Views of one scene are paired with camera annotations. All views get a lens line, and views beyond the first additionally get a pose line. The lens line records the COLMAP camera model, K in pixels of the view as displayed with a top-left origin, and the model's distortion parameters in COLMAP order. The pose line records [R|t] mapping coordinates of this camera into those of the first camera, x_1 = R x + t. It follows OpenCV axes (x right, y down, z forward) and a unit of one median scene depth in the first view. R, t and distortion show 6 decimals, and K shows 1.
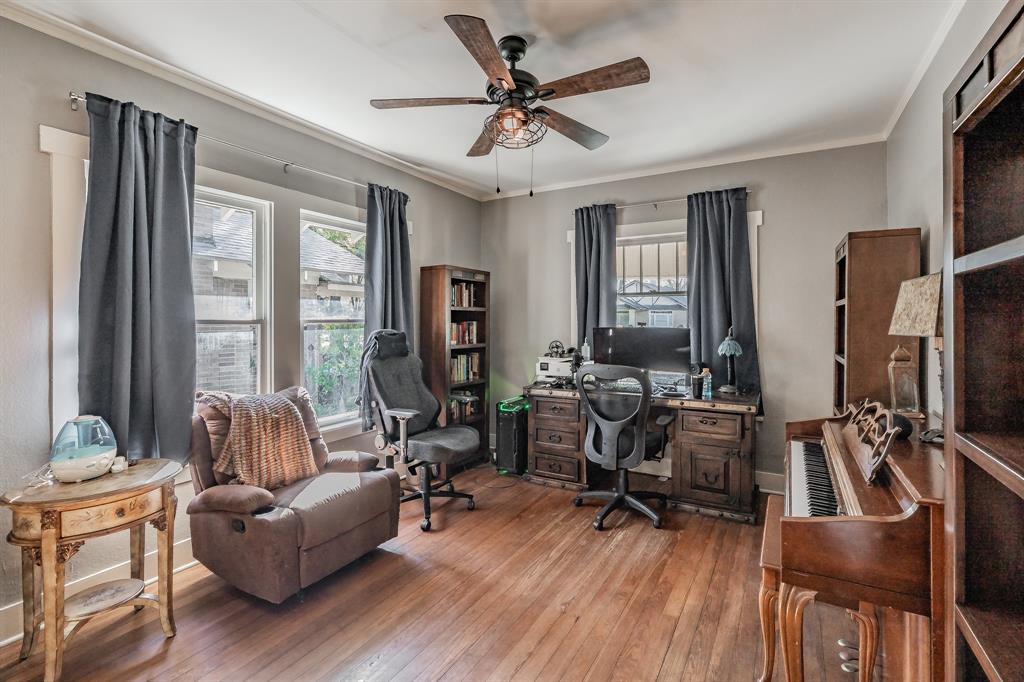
lens RADIAL K [[484.7, 0, 513.3], [0, 484.7, 321.0], [0, 0, 1]] dist [0.000745, 0.000208]
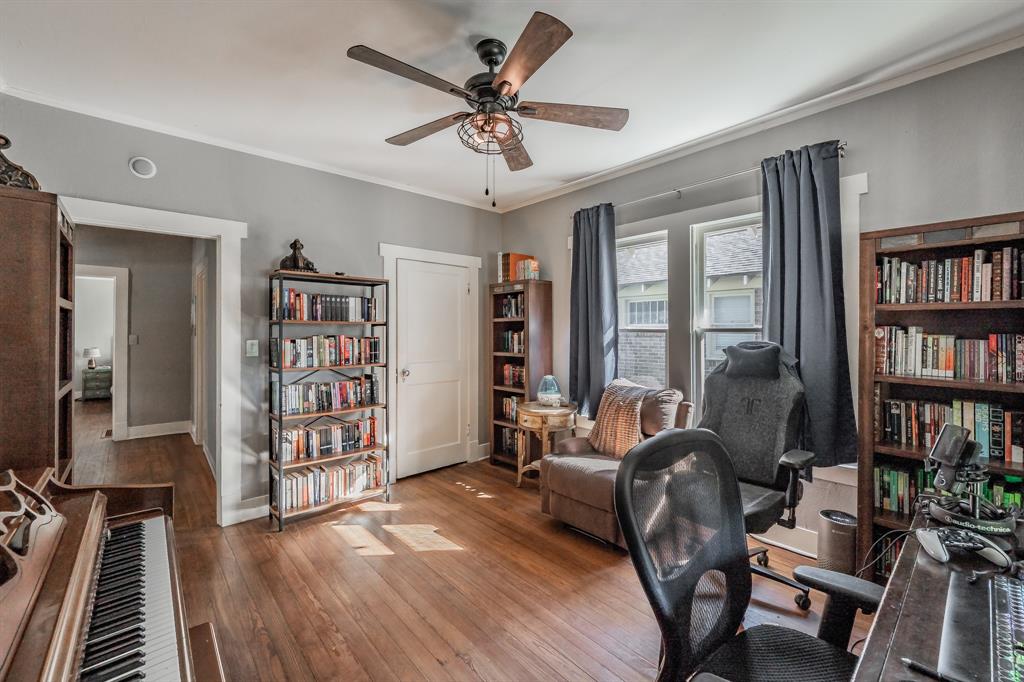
lens RADIAL K [[409.8, 0, 514.0], [0, 409.8, 331.9], [0, 0, 1]] dist [0.000023, -0.000046]
pose [[-0.314568, 0.003610, -0.949228, 0.556791], [-0.003940, 0.999979, 0.005108, 0.000067], [0.949227, 0.005346, -0.314547, 0.939247]]
